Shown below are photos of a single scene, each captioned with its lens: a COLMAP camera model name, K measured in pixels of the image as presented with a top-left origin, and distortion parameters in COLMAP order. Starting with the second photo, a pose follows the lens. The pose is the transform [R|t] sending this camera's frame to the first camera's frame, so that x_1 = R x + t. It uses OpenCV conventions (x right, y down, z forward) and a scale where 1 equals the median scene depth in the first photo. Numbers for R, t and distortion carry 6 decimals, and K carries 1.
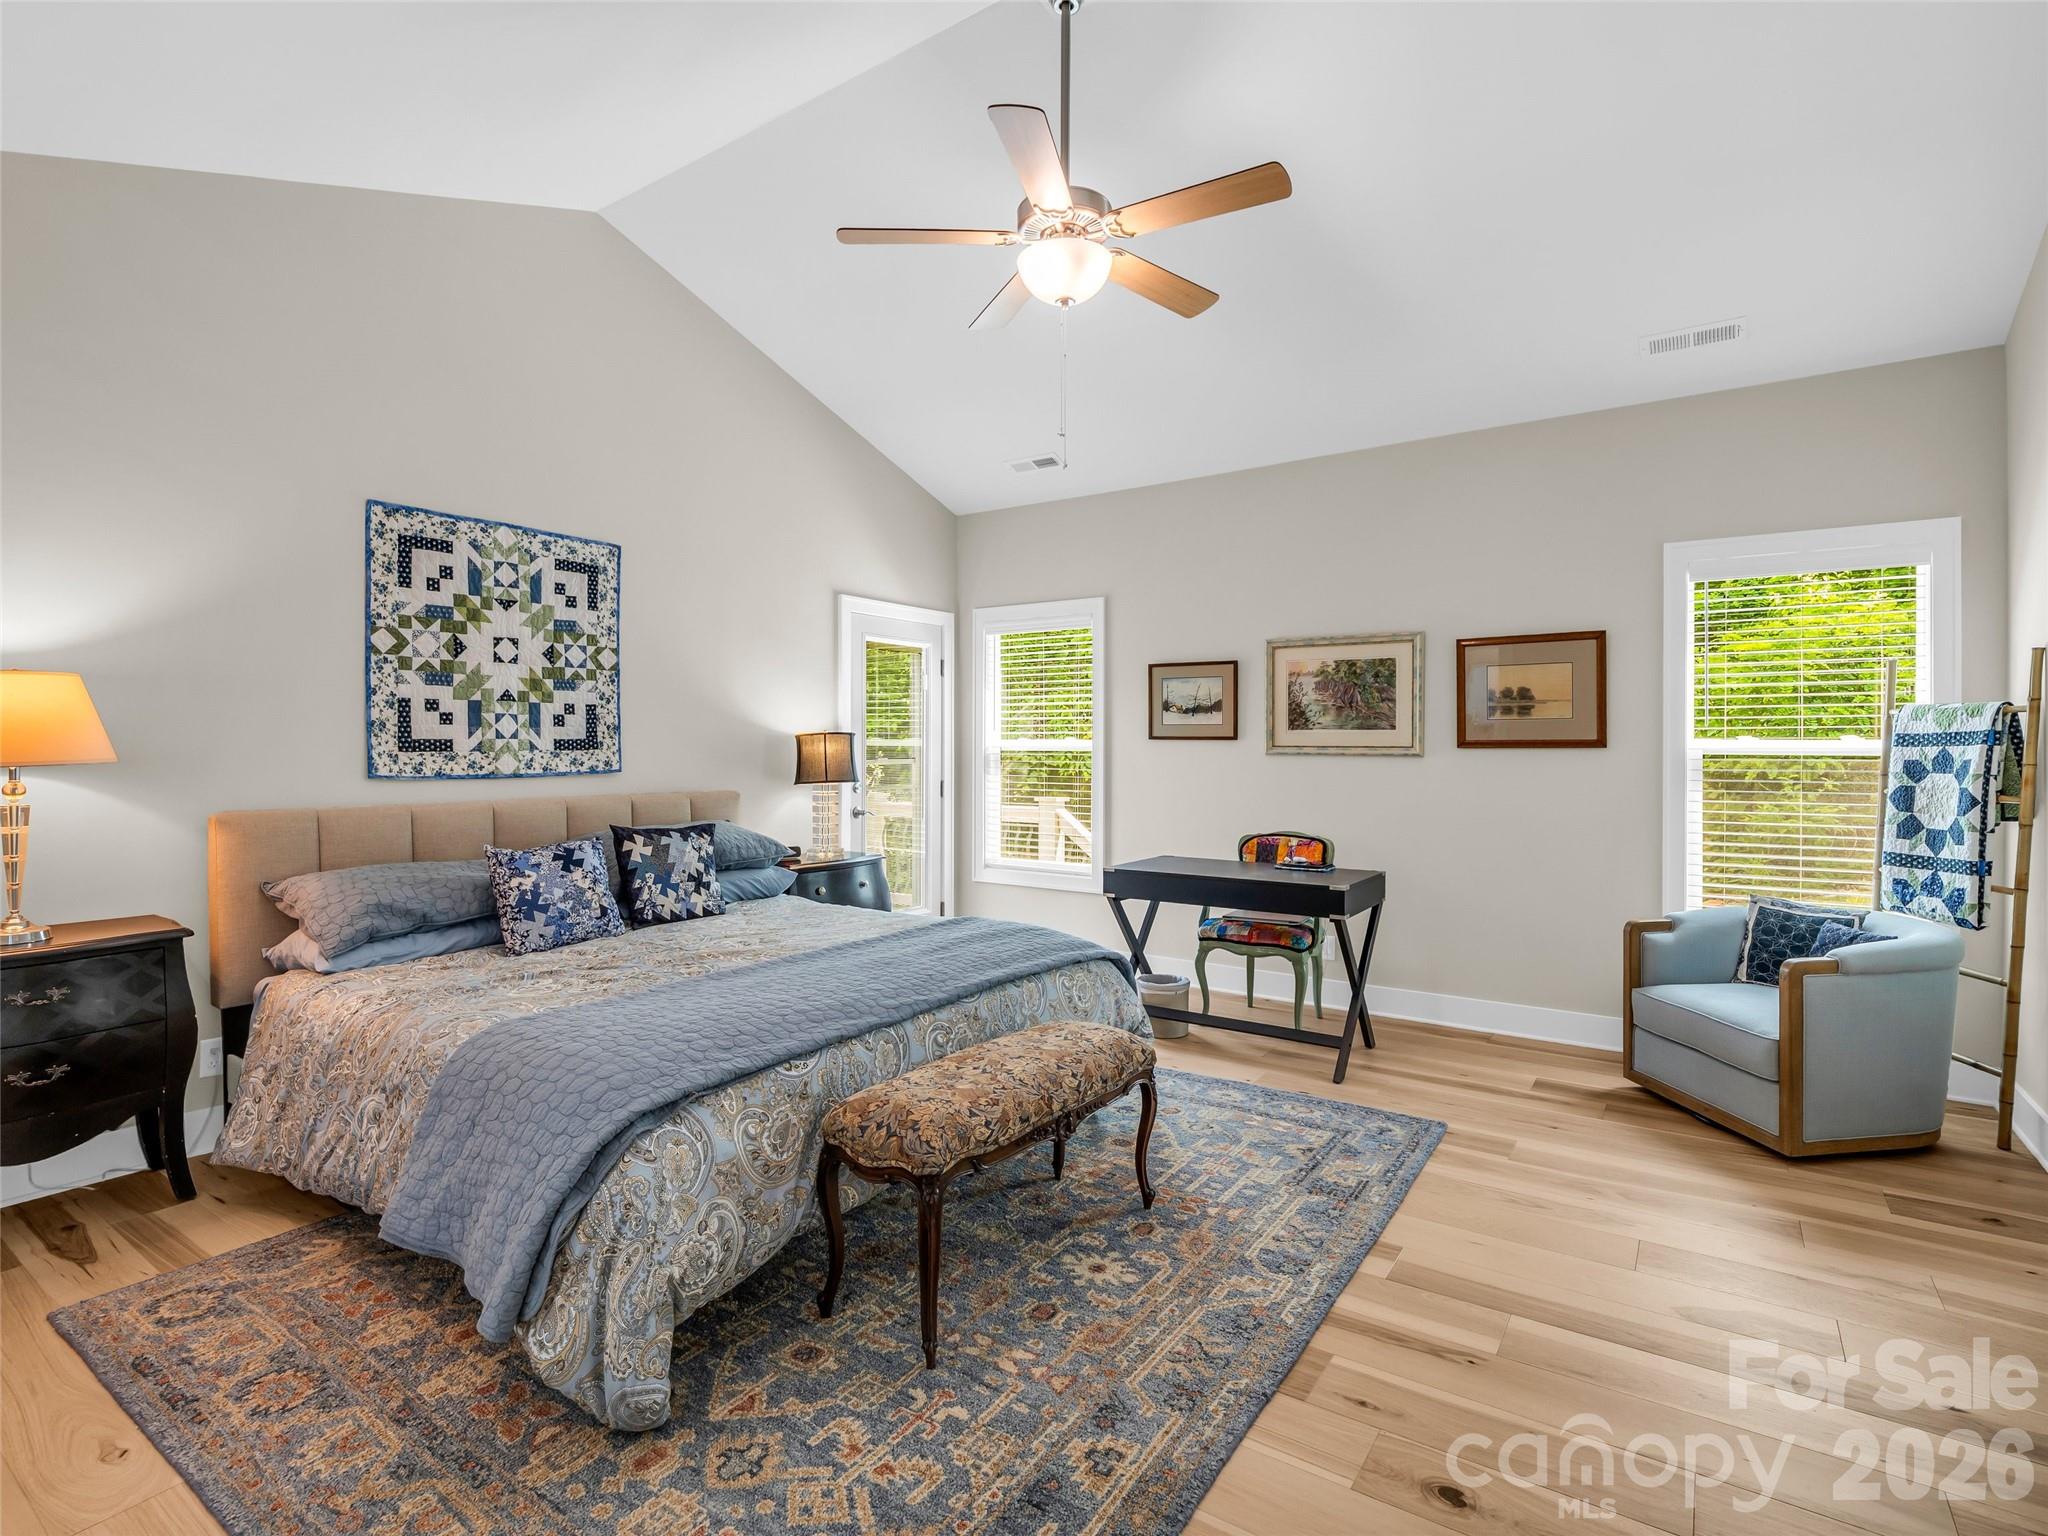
lens RADIAL K [[1007.0, 0, 1022.5], [0, 1007.0, 753.1], [0, 0, 1]] dist [-0.000899, -0.005120]
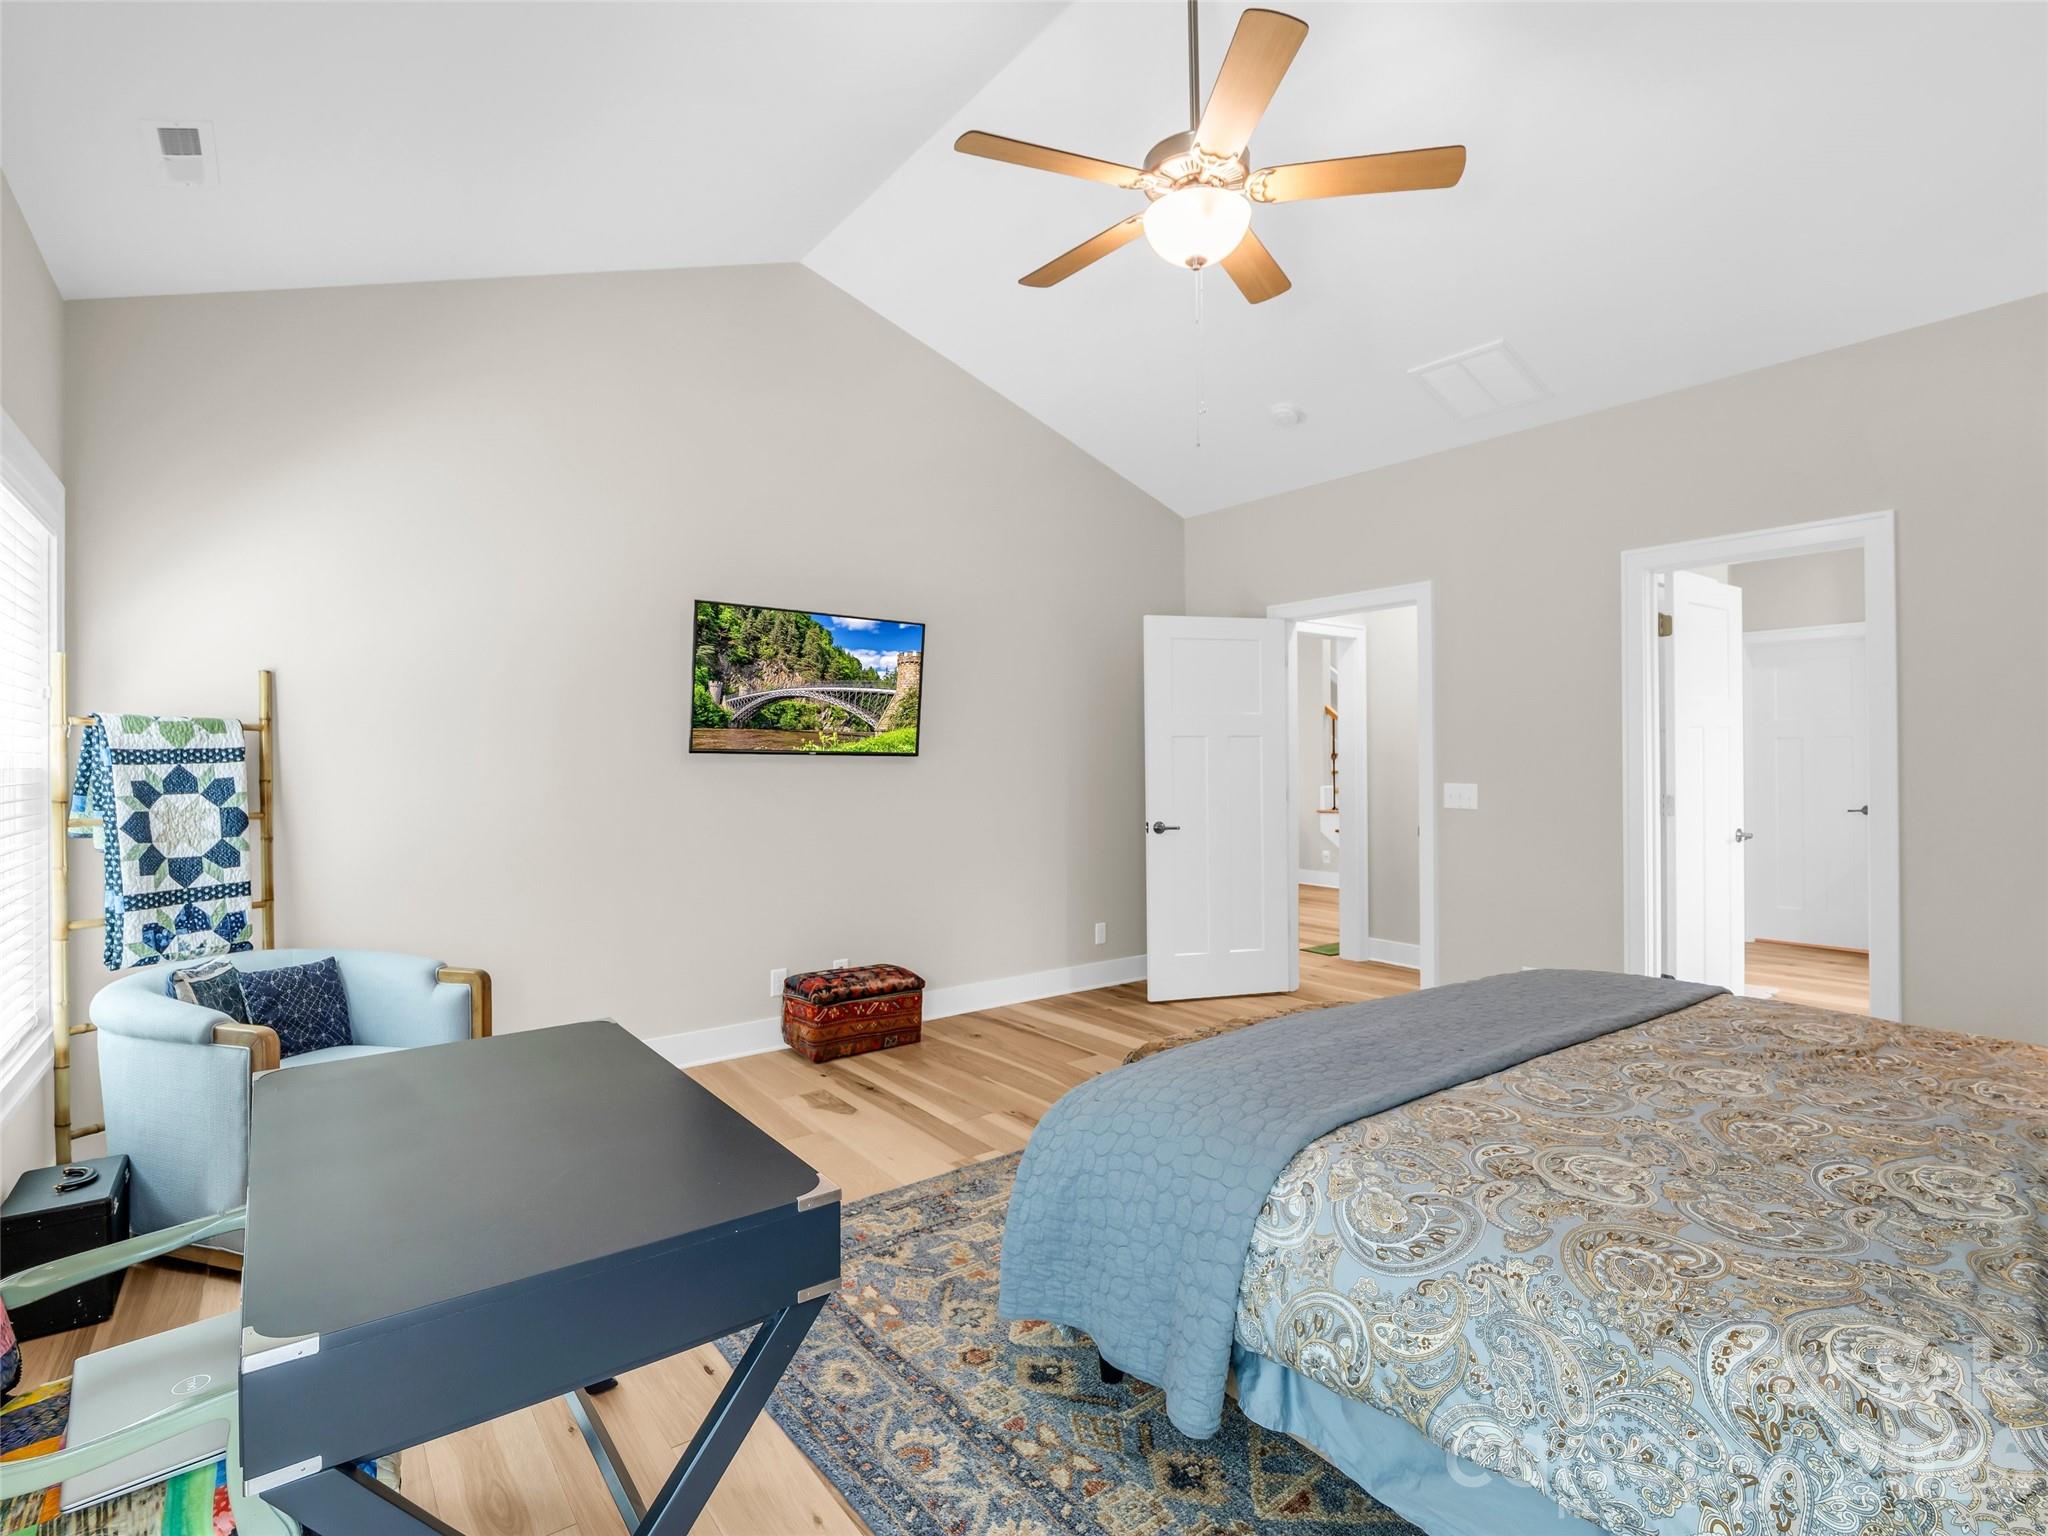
lens RADIAL K [[1007.0, 0, 1008.6], [0, 1007.0, 767.2], [0, 0, 1]] dist [-0.000899, -0.005120]
pose [[-0.947163, 0.002977, 0.320738, -0.064444], [0.007560, 0.999886, 0.013045, -0.009359], [-0.320663, 0.014780, -0.947078, 1.501758]]
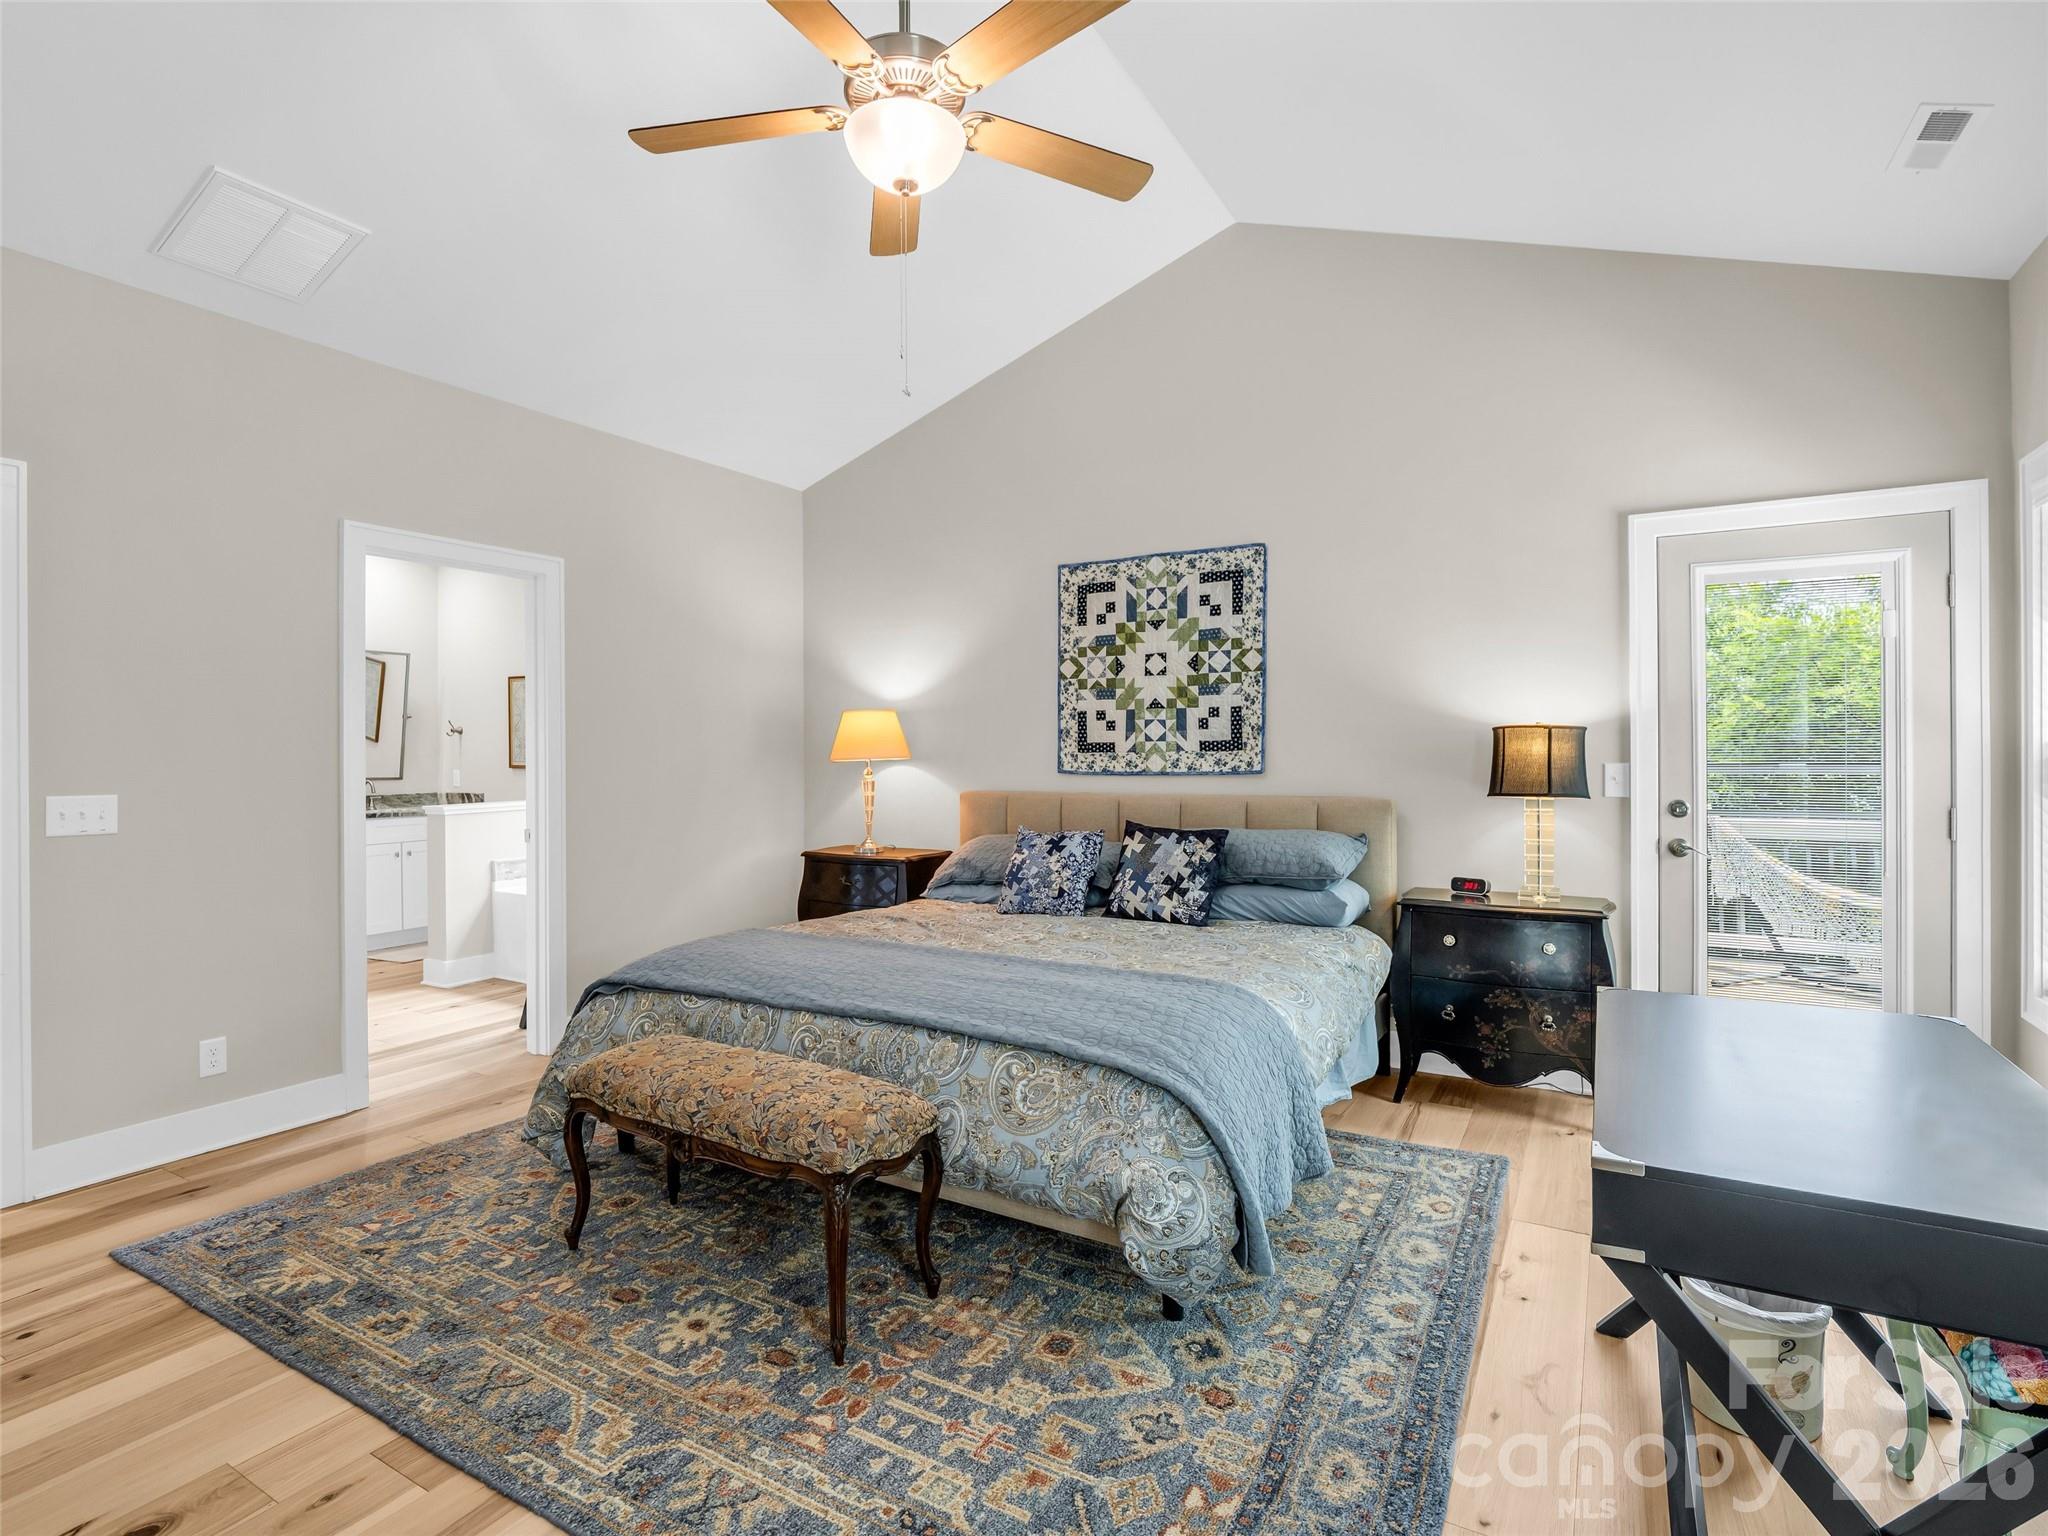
lens RADIAL K [[1007.0, 0, 1024.3], [0, 1007.0, 751.3], [0, 0, 1]] dist [-0.000899, -0.005120]
pose [[0.079376, 0.000399, -0.996845, 0.666949], [0.000095, 1.000000, 0.000408, -0.003470], [0.996845, -0.000127, 0.079376, 0.813913]]
